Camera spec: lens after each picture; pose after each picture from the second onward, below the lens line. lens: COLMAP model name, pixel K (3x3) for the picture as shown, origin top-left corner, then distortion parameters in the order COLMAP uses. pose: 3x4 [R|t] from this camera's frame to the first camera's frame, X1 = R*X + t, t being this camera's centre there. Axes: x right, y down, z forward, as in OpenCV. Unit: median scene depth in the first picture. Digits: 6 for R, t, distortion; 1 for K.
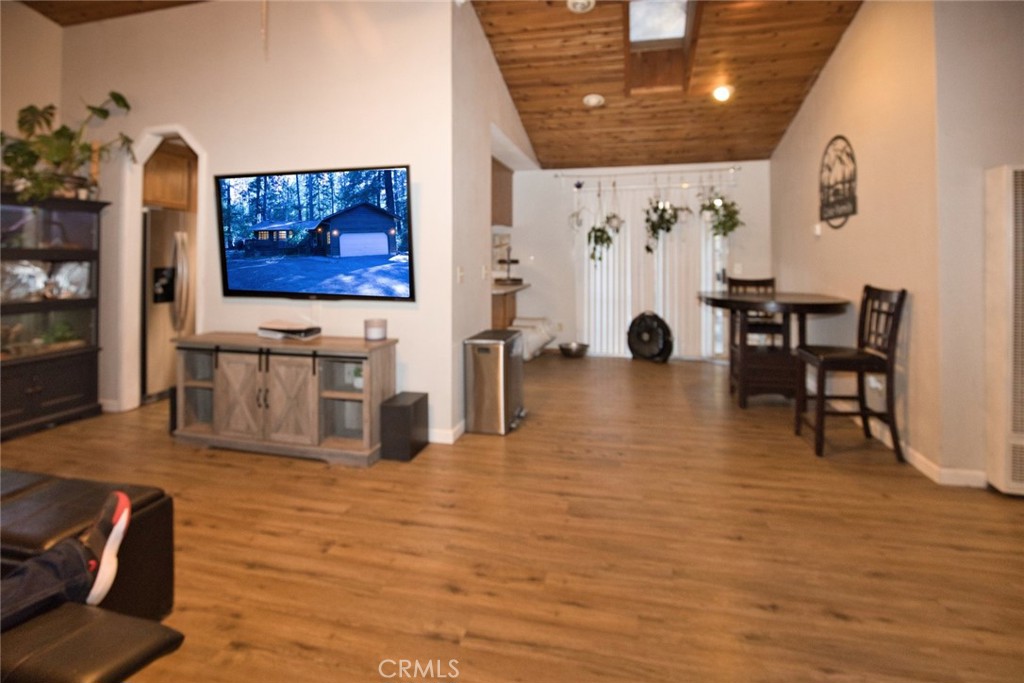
lens RADIAL K [[507.7, 0, 516.6], [0, 507.7, 247.3], [0, 0, 1]] dist [-0.018997, -0.000721]
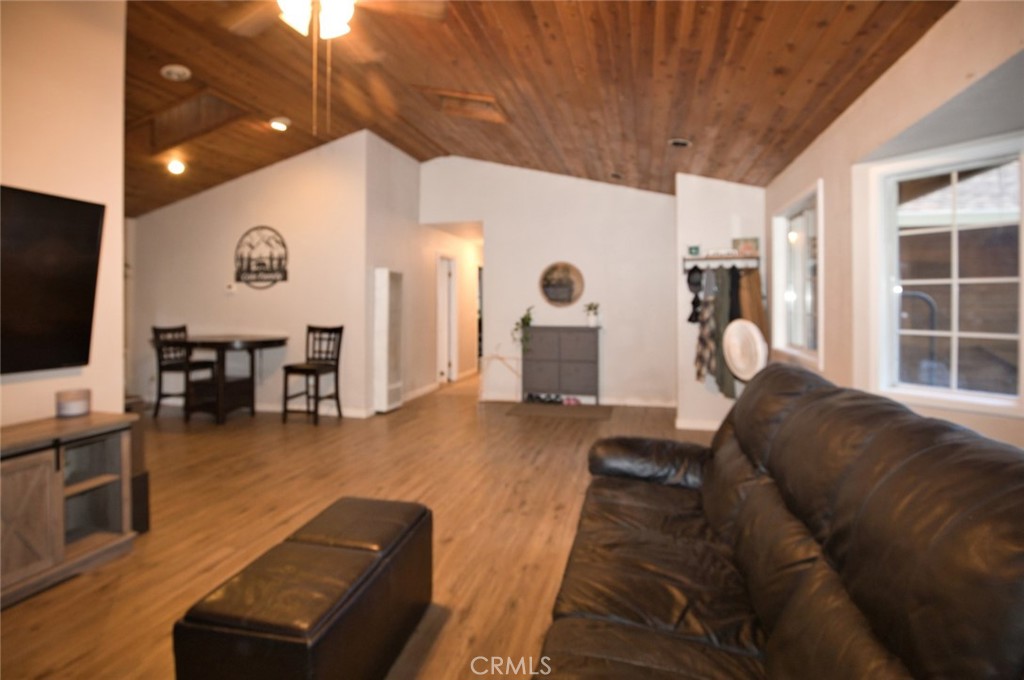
lens RADIAL K [[507.7, 0, 508.2], [0, 507.7, 303.5], [0, 0, 1]] dist [-0.018997, -0.000721]
pose [[0.021094, 0.003829, 0.999770, -1.556269], [-0.021284, 0.999768, -0.003380, -0.008465], [-0.999551, -0.021208, 0.021170, 0.451163]]
